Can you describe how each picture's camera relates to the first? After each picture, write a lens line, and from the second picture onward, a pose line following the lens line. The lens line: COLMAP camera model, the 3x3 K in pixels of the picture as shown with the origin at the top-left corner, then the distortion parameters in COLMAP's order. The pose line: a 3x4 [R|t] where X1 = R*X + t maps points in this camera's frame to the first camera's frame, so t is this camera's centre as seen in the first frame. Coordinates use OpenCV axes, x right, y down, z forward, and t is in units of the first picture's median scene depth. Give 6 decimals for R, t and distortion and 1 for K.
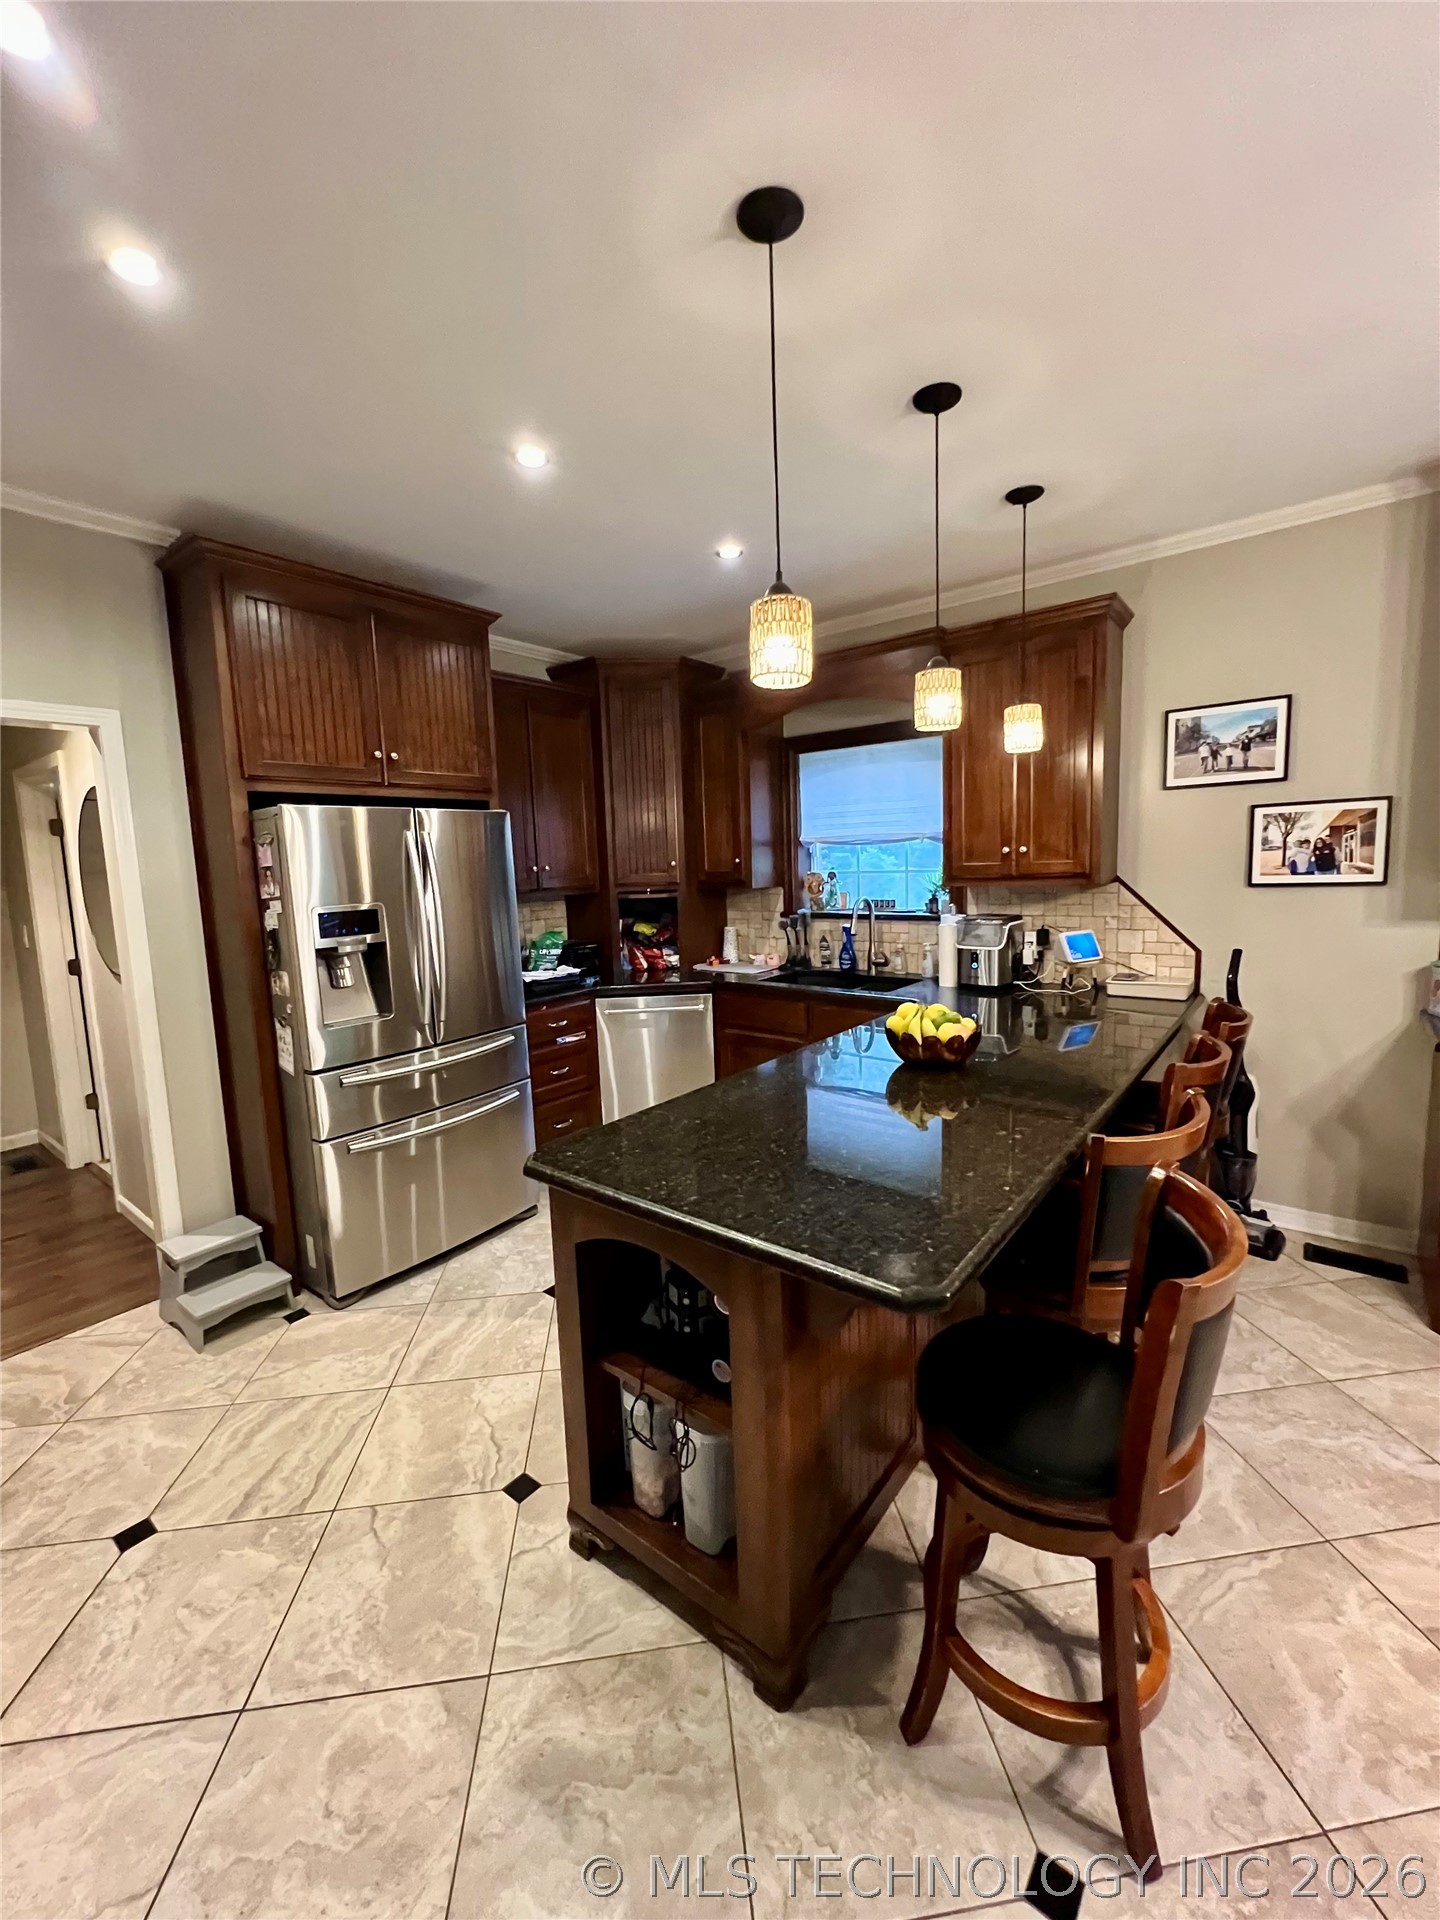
lens RADIAL K [[772.6, 0, 727.6], [0, 772.6, 955.4], [0, 0, 1]] dist [-0.001852, 0.000262]
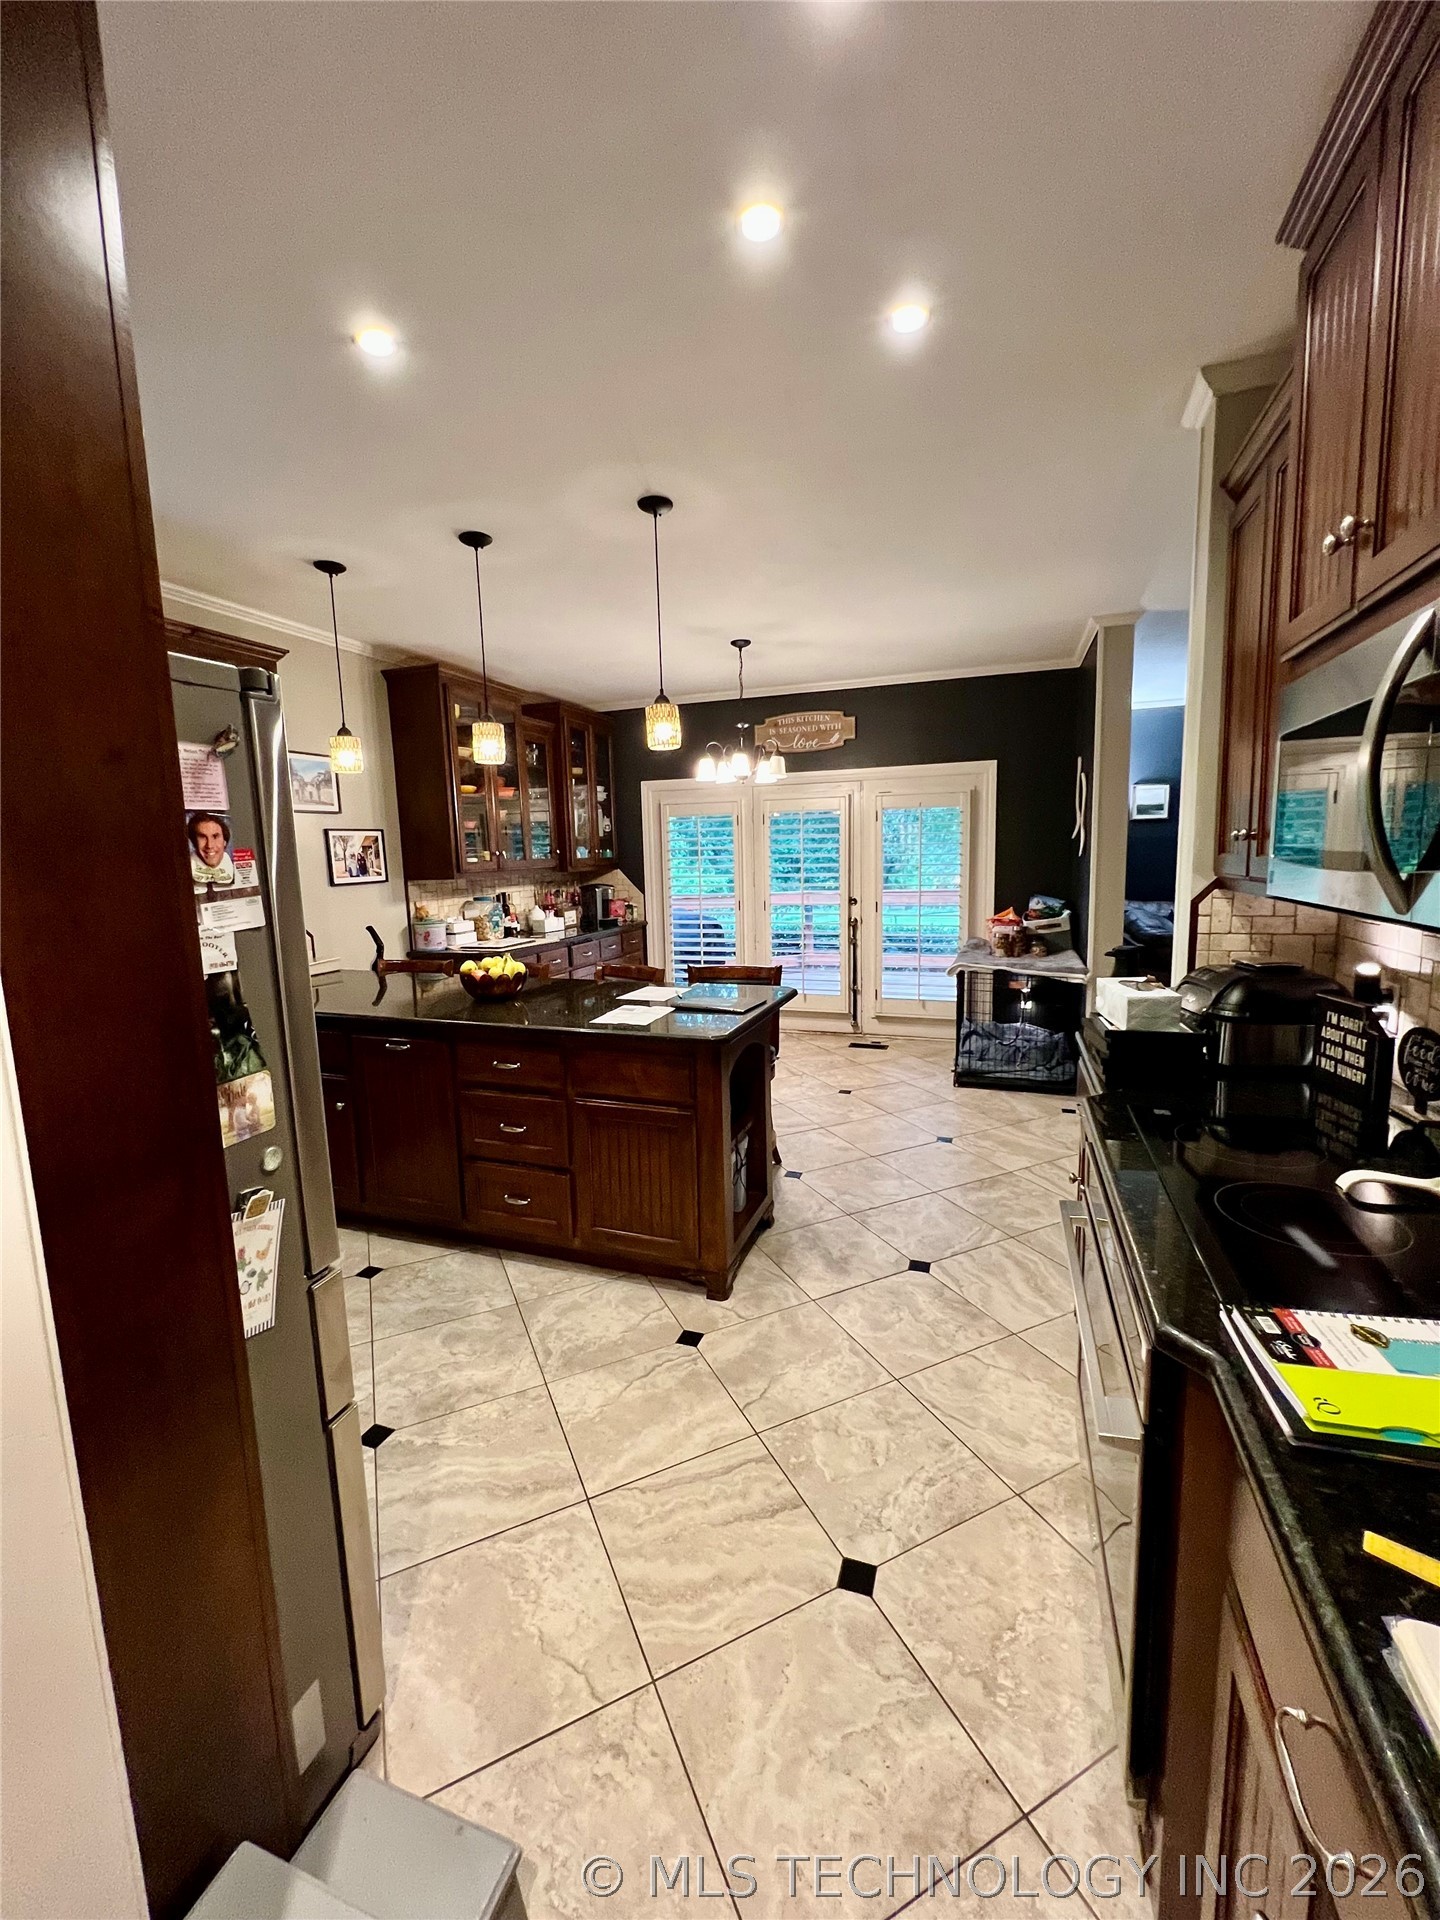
lens RADIAL K [[772.6, 0, 727.6], [0, 772.6, 955.4], [0, 0, 1]] dist [-0.001852, 0.000262]
pose [[-0.318939, -0.084708, 0.943982, -0.945395], [0.153436, 0.978245, 0.139623, -0.053658], [-0.935273, 0.189372, -0.299003, 0.803739]]
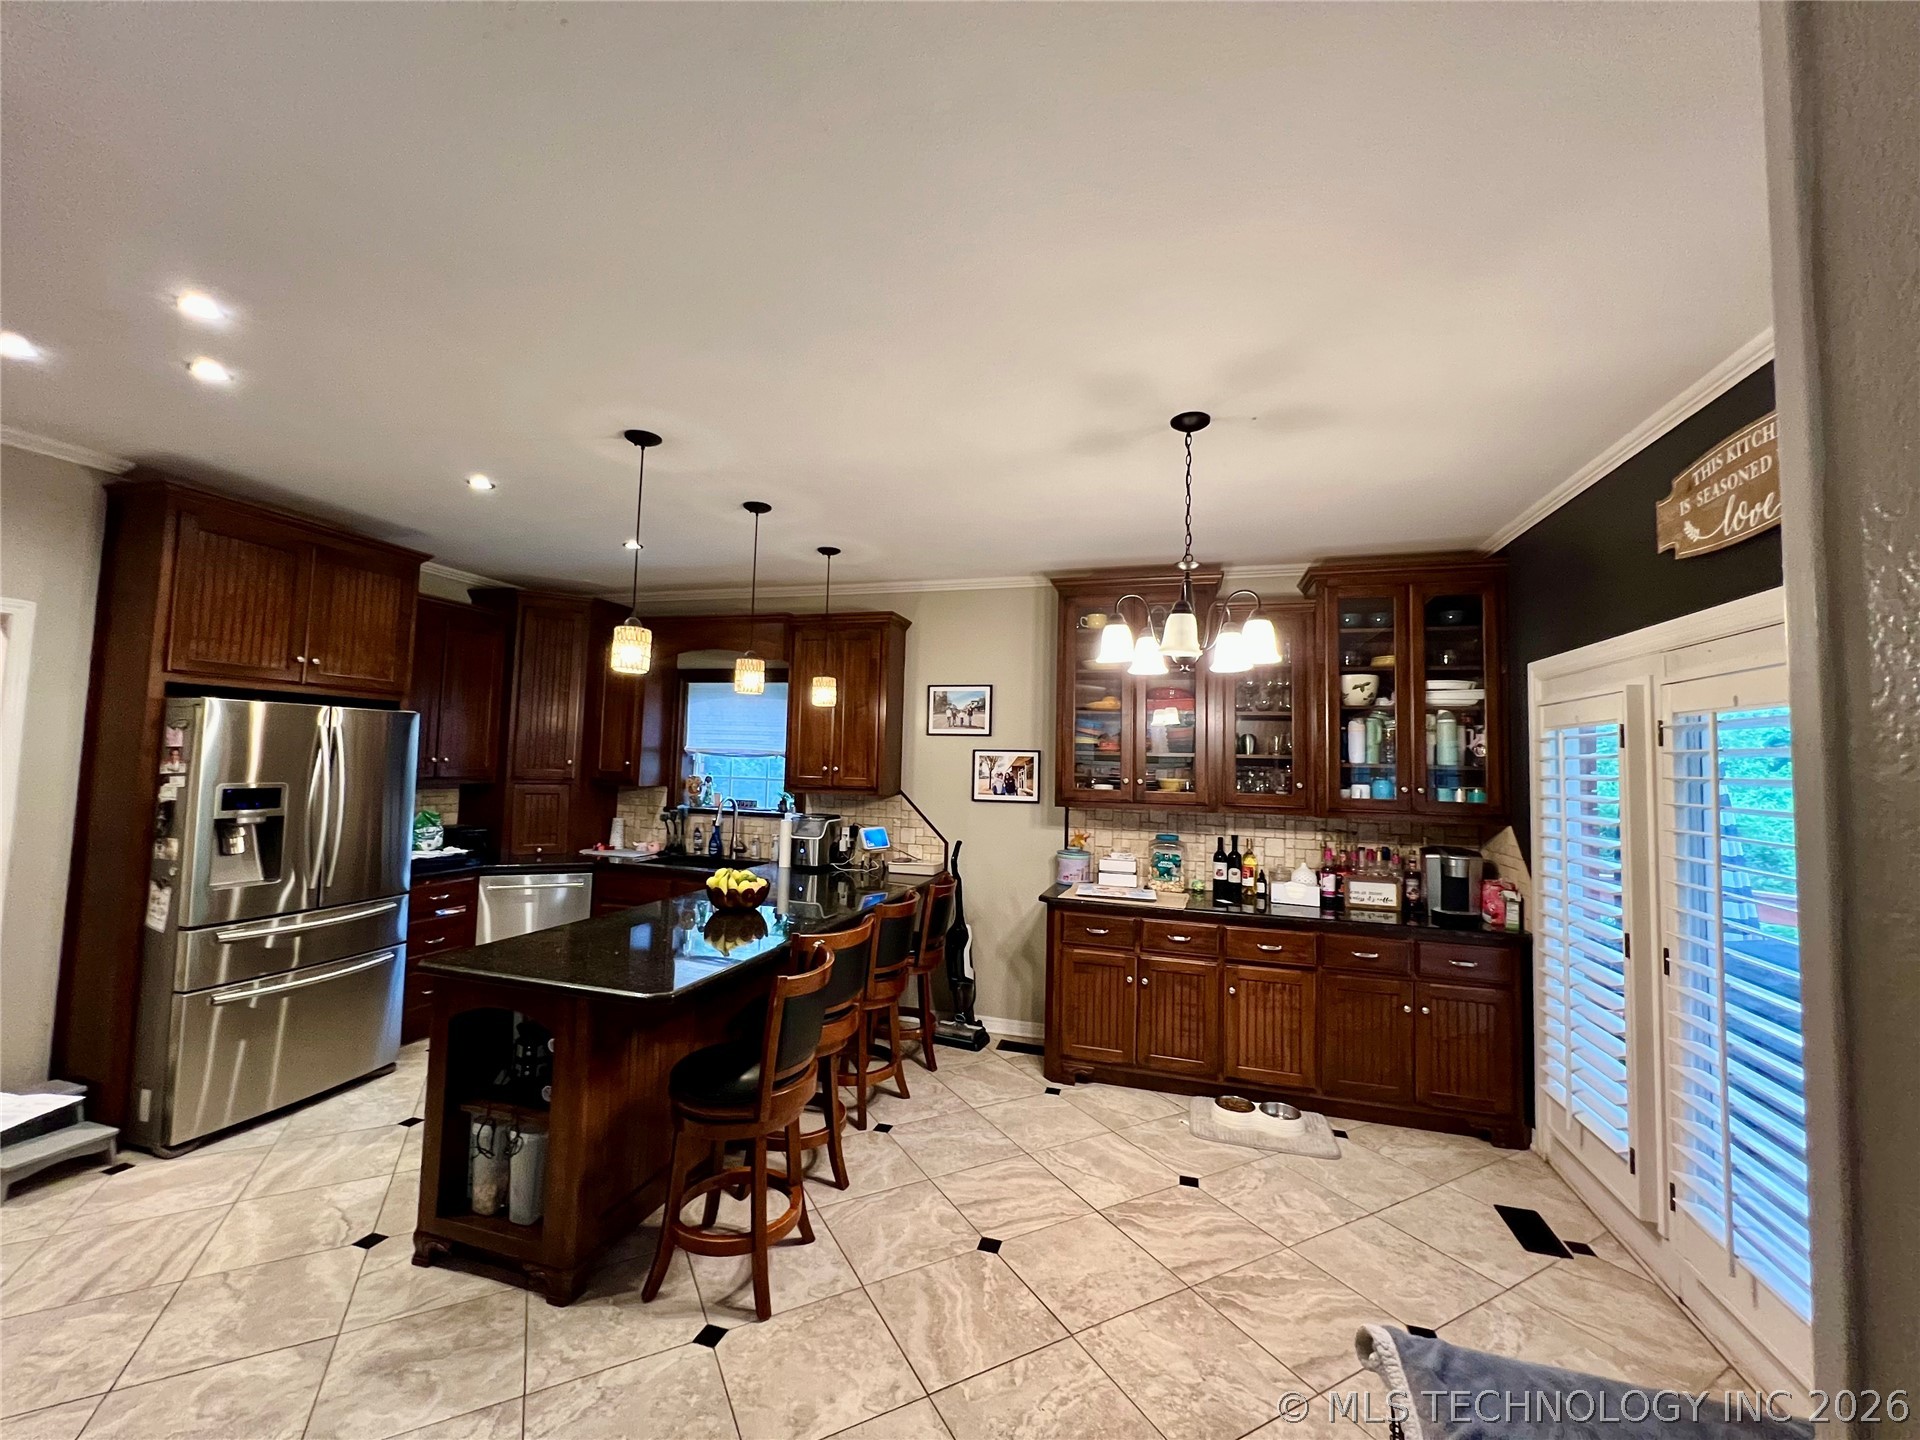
lens RADIAL K [[772.6, 0, 955.2], [0, 772.6, 714.3], [0, 0, 1]] dist [-0.001852, 0.000262]
pose [[0.929840, 0.083541, 0.358354, 0.071983], [-0.015163, 0.981758, -0.189527, 0.036357], [-0.367651, 0.170796, 0.914145, -0.462671]]
